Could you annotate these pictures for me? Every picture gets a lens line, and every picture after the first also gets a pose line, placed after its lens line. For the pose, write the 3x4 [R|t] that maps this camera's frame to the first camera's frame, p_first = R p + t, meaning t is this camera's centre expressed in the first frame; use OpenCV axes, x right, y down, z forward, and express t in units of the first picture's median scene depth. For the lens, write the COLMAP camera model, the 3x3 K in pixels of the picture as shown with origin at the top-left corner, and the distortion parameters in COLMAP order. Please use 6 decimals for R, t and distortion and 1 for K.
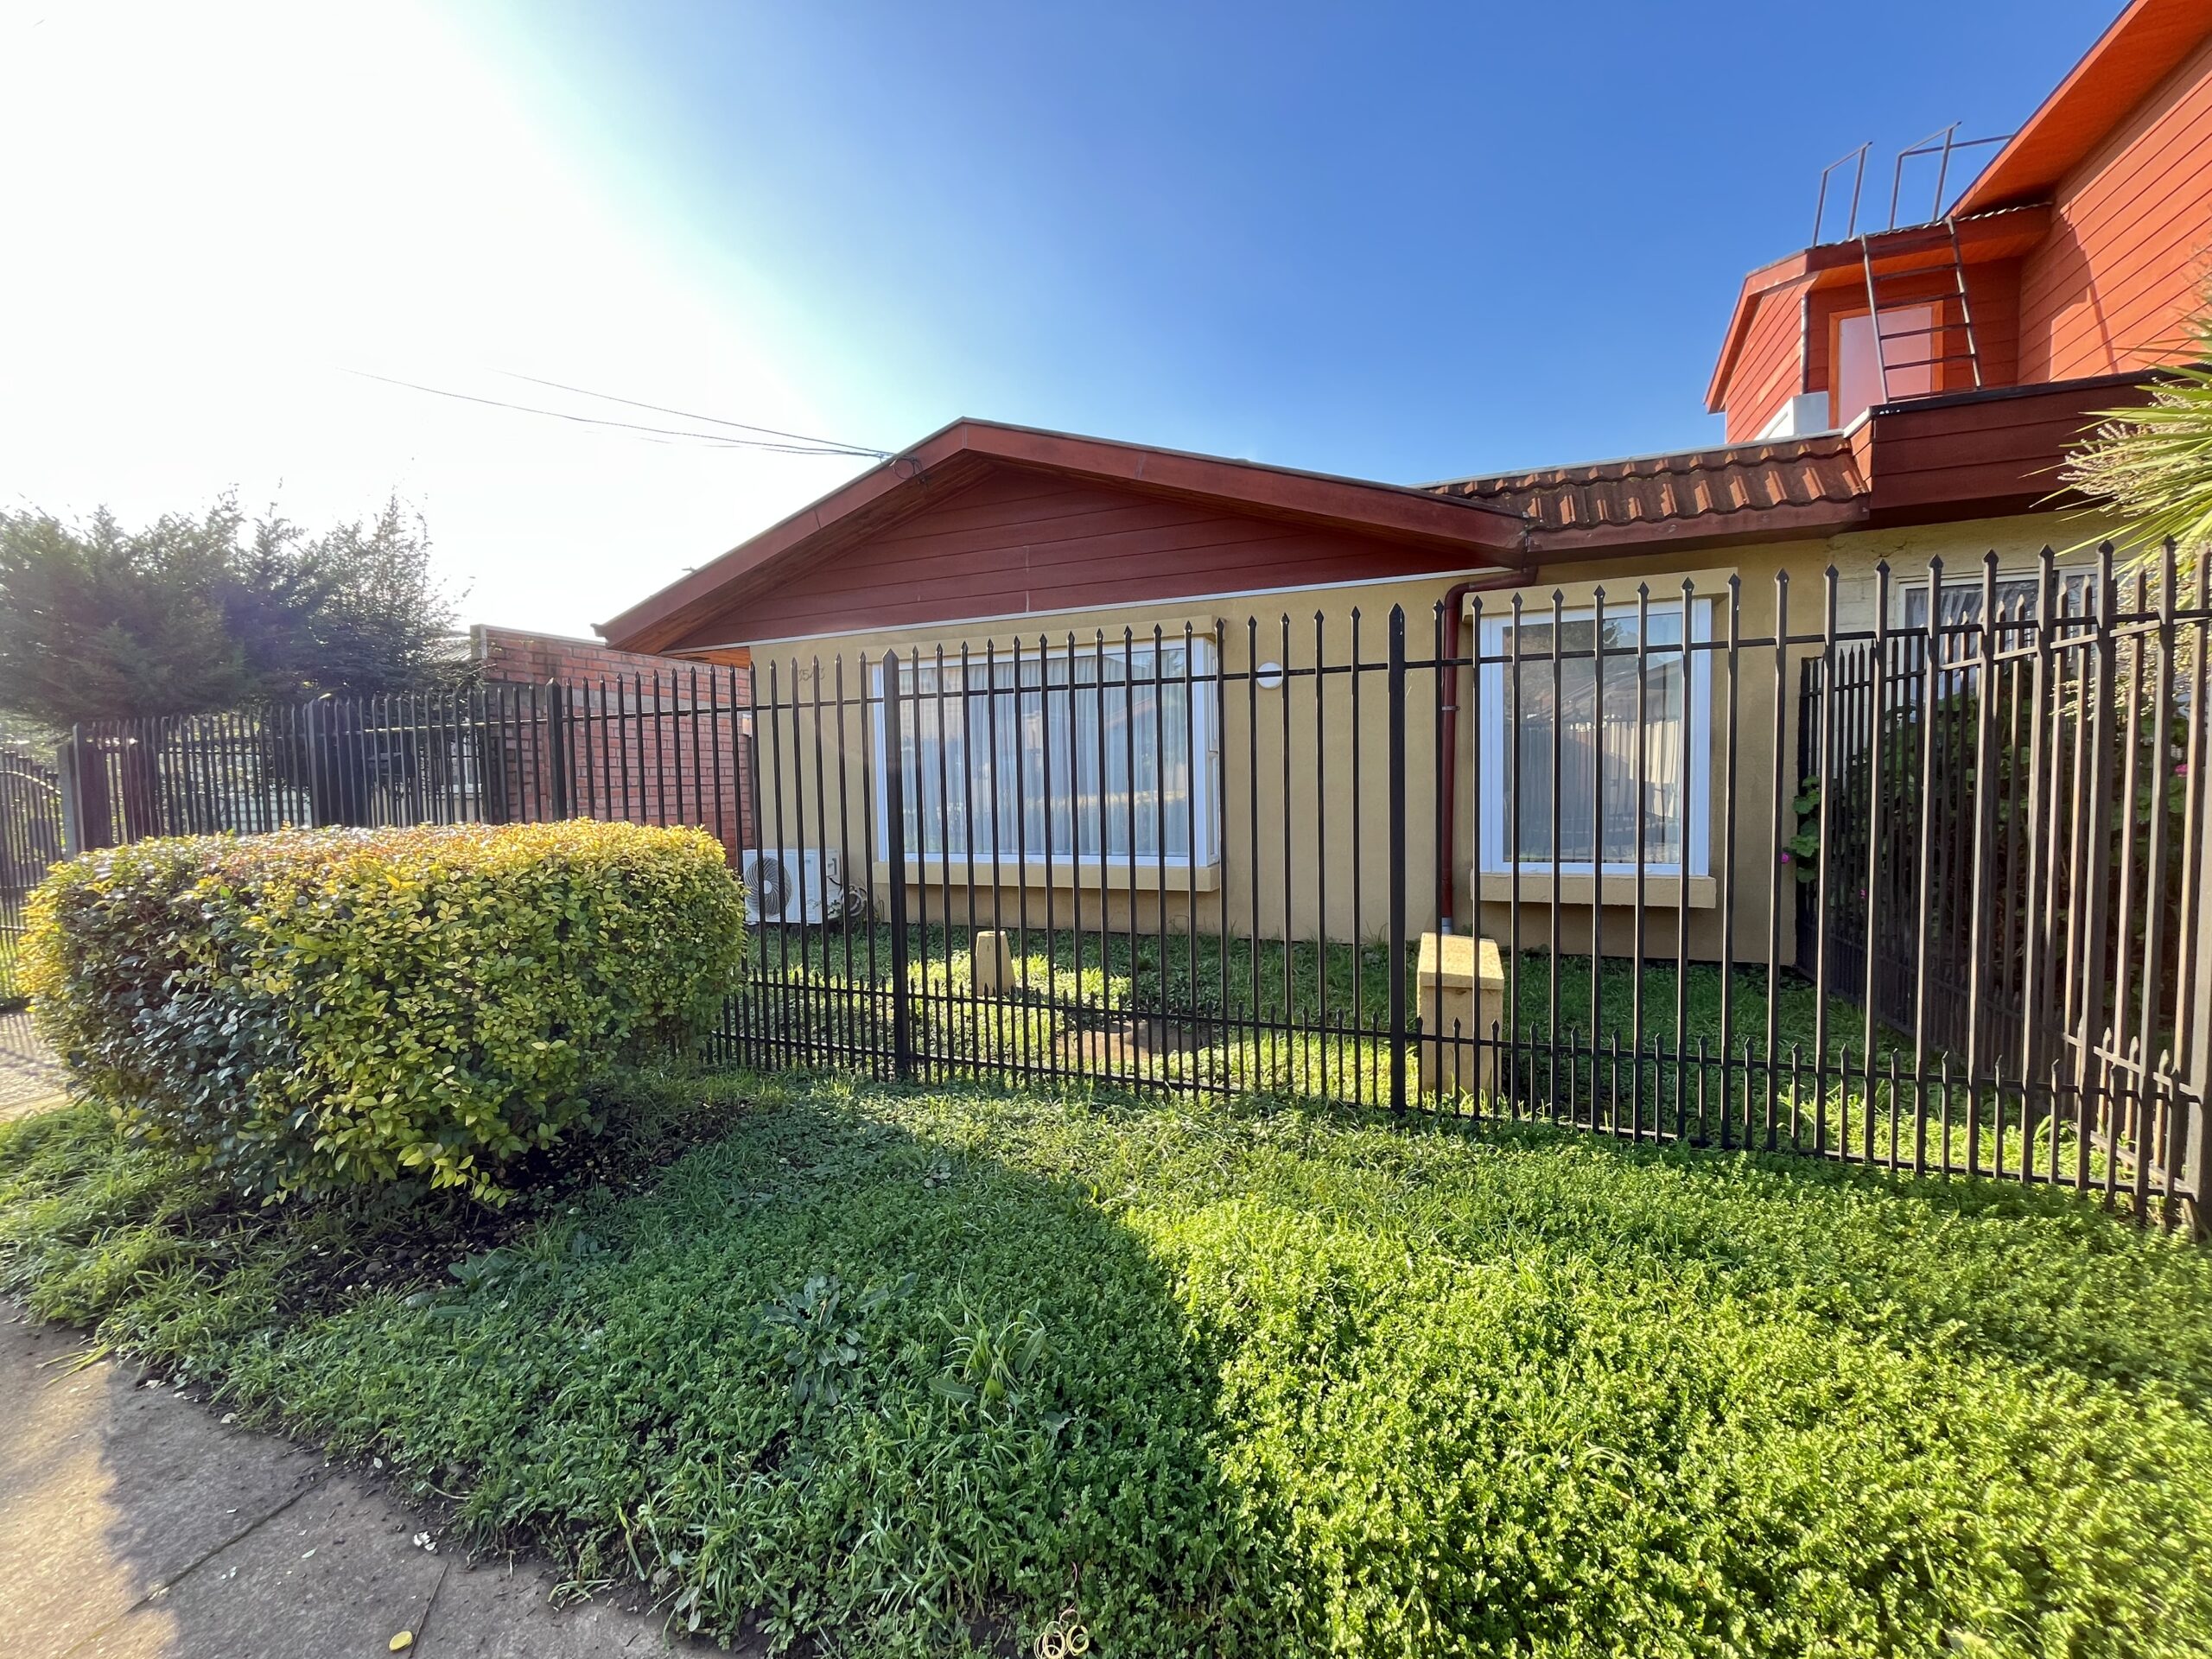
lens RADIAL K [[897.1, 0, 1106.0], [0, 897.1, 829.5], [0, 0, 1]] dist [-0.001366, -0.000131]
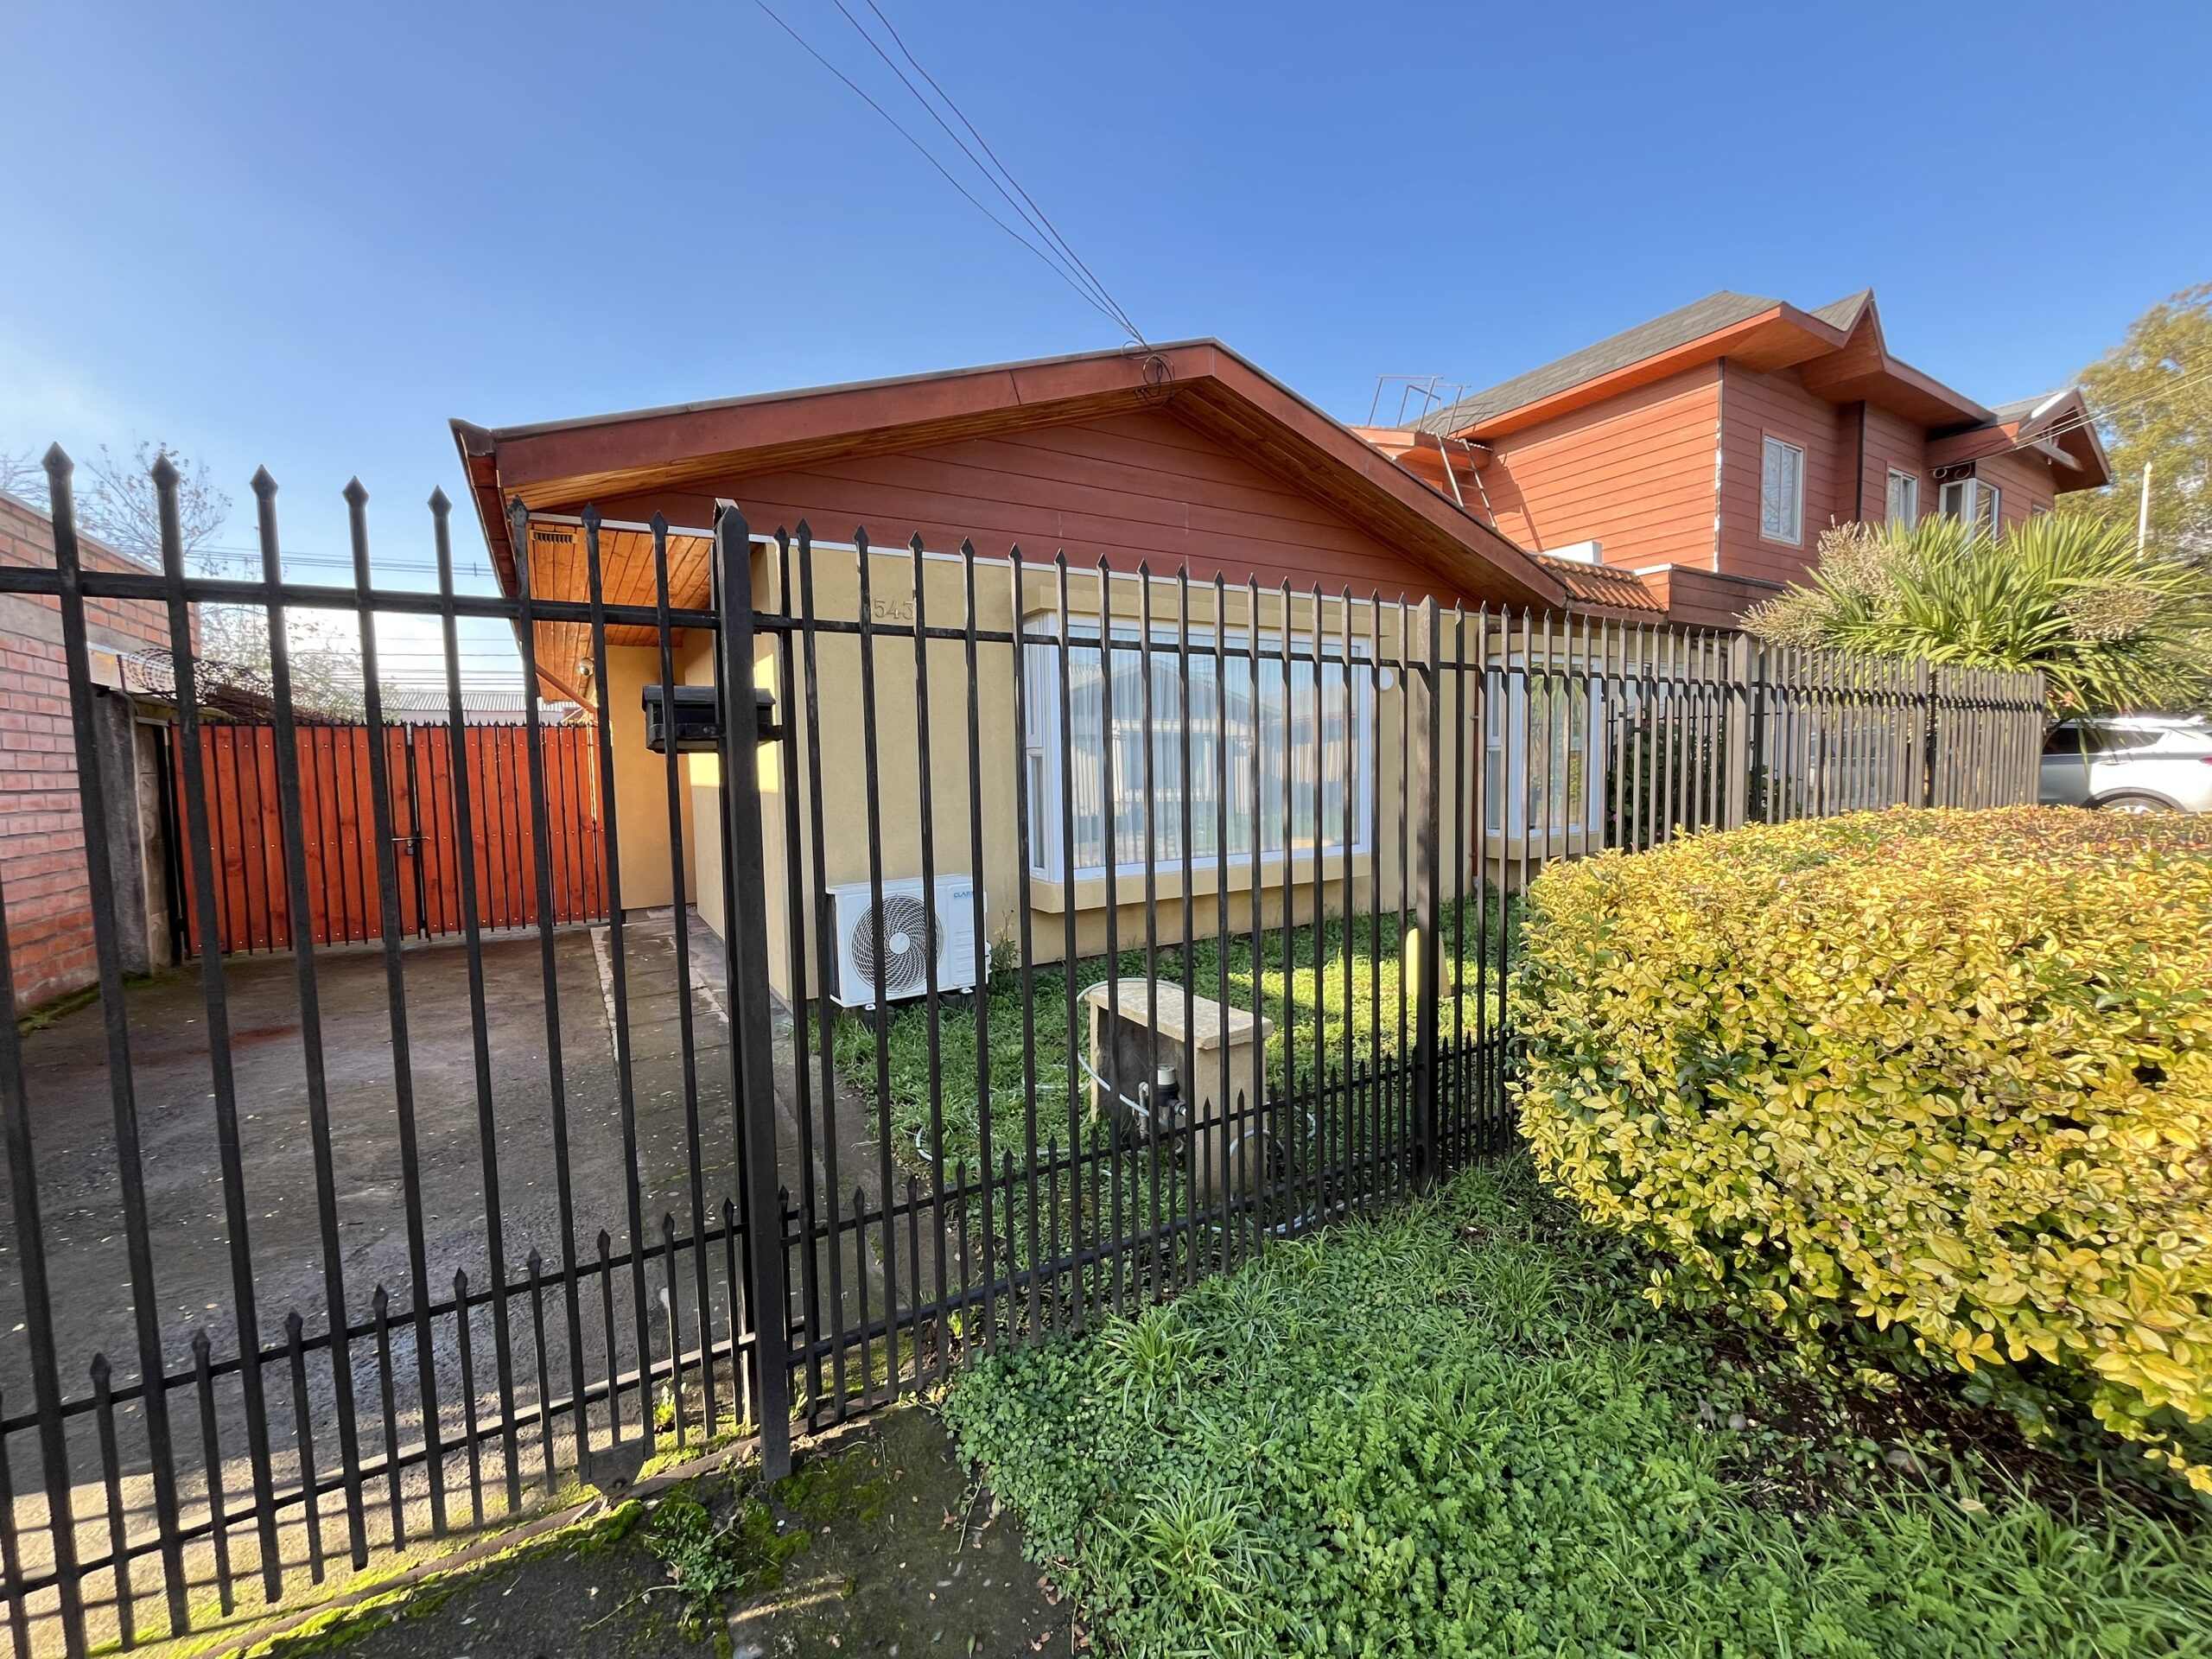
lens RADIAL K [[897.1, 0, 1106.0], [0, 897.1, 829.5], [0, 0, 1]] dist [-0.001366, -0.000131]
pose [[0.602945, -0.045578, 0.796480, -0.890474], [0.050512, 0.998545, 0.018904, -0.019274], [-0.796182, 0.028834, 0.604369, 0.571356]]
